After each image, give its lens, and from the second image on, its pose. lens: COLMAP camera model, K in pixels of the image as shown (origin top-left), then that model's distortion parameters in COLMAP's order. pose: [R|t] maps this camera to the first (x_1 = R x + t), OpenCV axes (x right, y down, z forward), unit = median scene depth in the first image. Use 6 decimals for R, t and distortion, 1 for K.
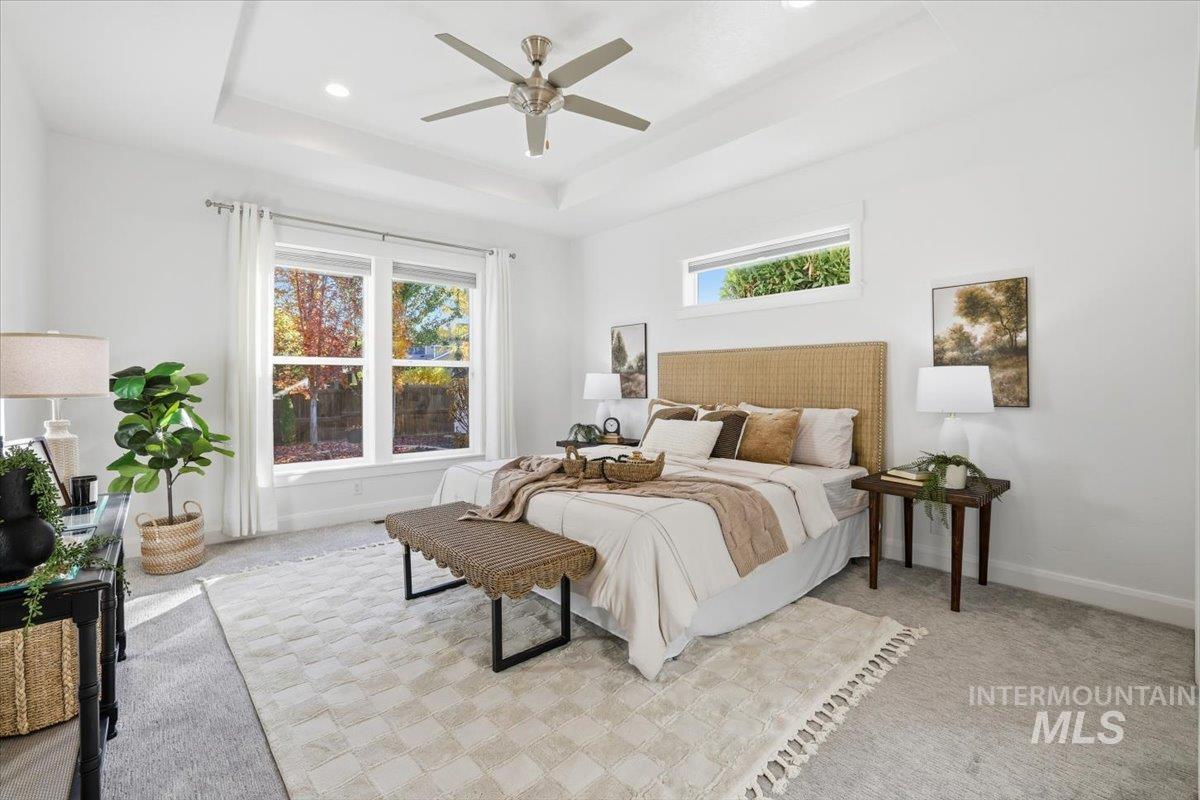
lens RADIAL K [[537.7, 0, 608.1], [0, 537.7, 383.5], [0, 0, 1]] dist [-0.001799, 0.000140]
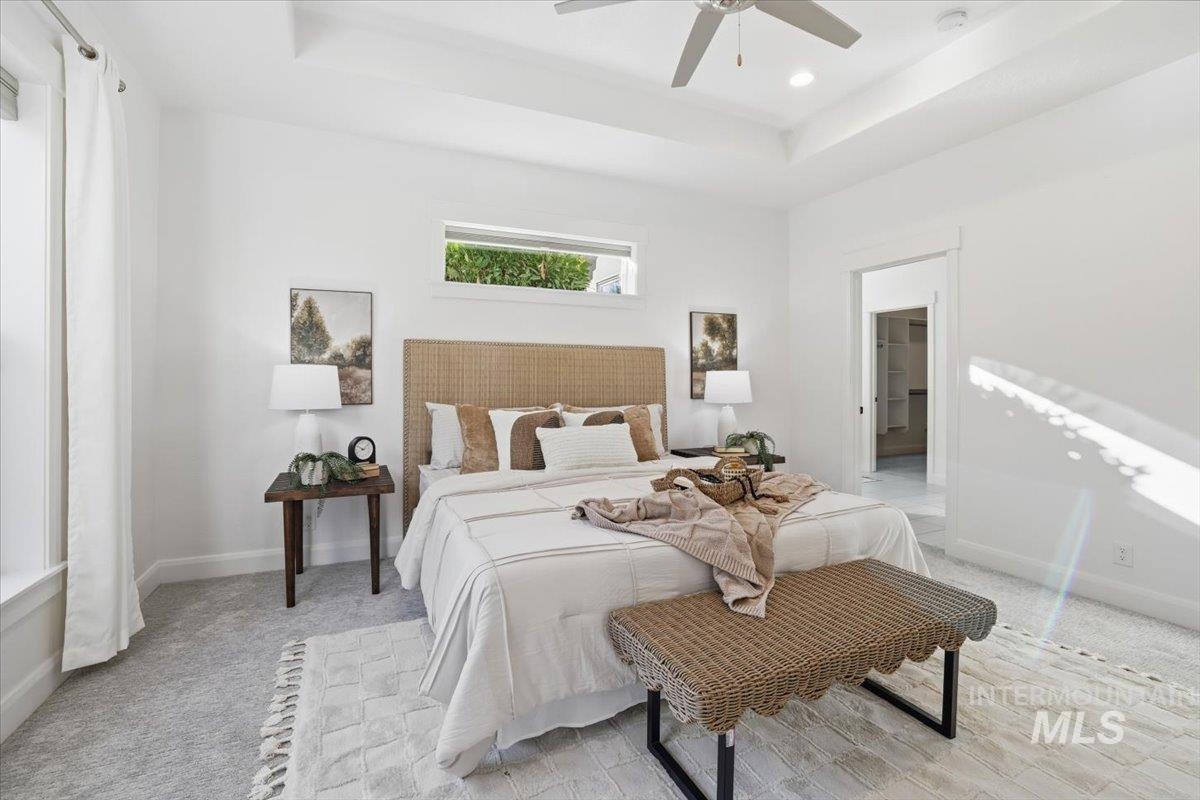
lens RADIAL K [[528.5, 0, 592.4], [0, 528.5, 386.5], [0, 0, 1]] dist [-0.000667, 0.000155]
pose [[0.309228, -0.008415, 0.950951, -0.567199], [0.000004, 0.999961, 0.008847, -0.000894], [-0.950988, -0.002732, 0.309215, 0.637870]]
